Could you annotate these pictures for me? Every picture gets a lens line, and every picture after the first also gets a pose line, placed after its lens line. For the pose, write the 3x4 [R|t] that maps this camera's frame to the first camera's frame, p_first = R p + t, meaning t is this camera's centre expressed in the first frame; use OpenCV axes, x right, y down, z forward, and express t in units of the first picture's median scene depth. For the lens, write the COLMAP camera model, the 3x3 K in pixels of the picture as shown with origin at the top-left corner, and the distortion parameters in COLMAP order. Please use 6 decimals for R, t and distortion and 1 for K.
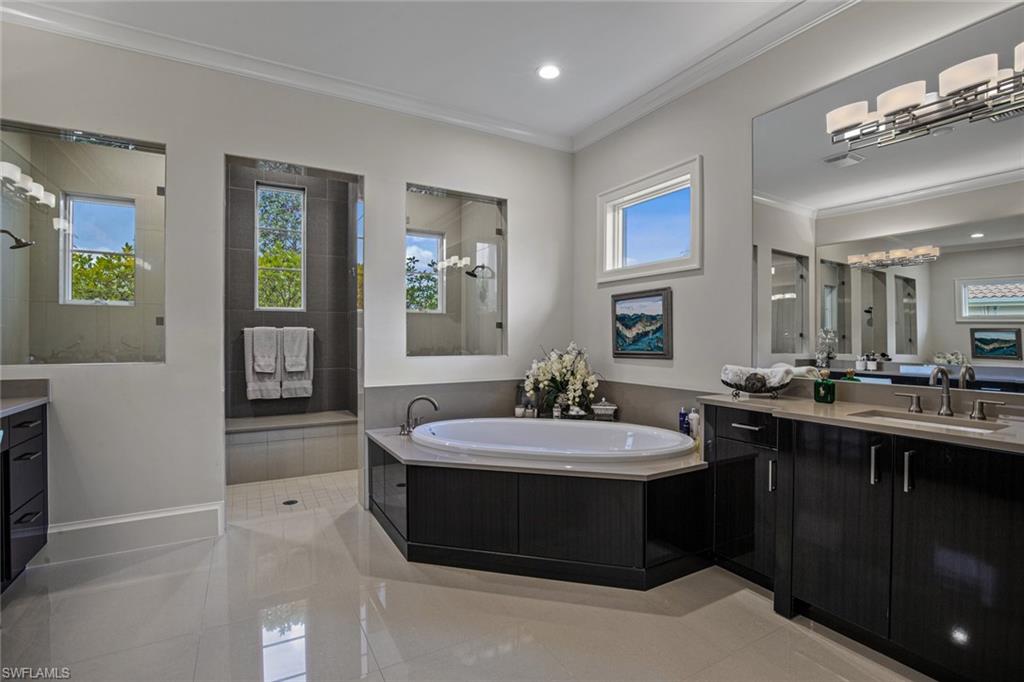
lens RADIAL K [[479.8, 0, 508.4], [0, 479.8, 337.4], [0, 0, 1]] dist [-0.018245, 0.000157]
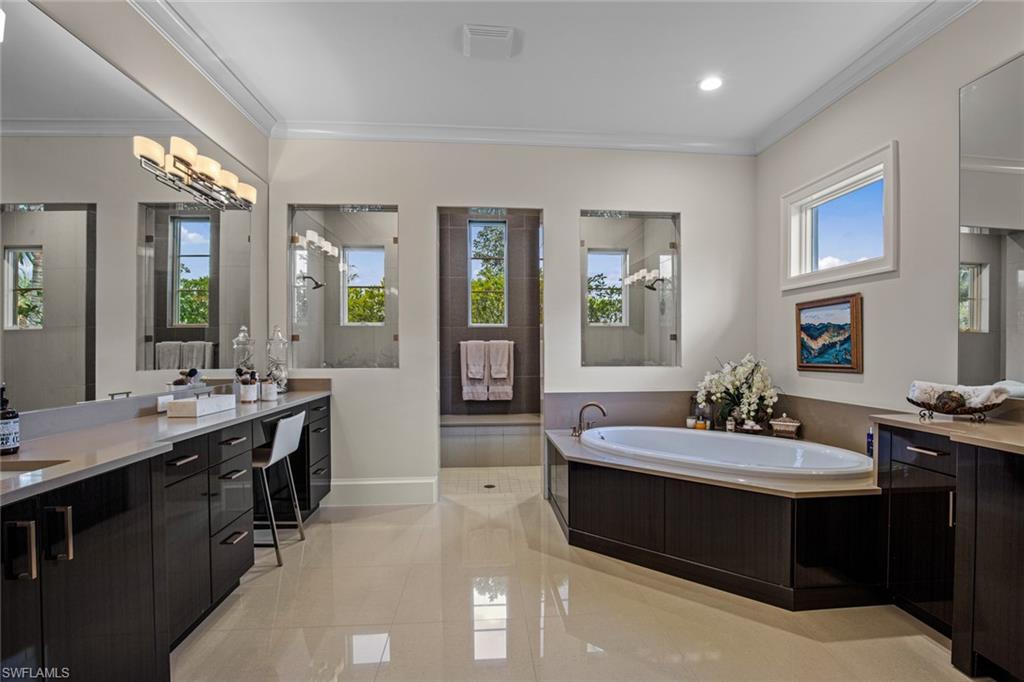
lens RADIAL K [[476.7, 0, 515.3], [0, 476.7, 352.1], [0, 0, 1]] dist [-0.017551, 0.000507]
pose [[0.907452, 0.001260, -0.420154, 0.113325], [0.002091, 0.999970, 0.007513, -0.001948], [0.420151, -0.007696, 0.907422, -0.065083]]
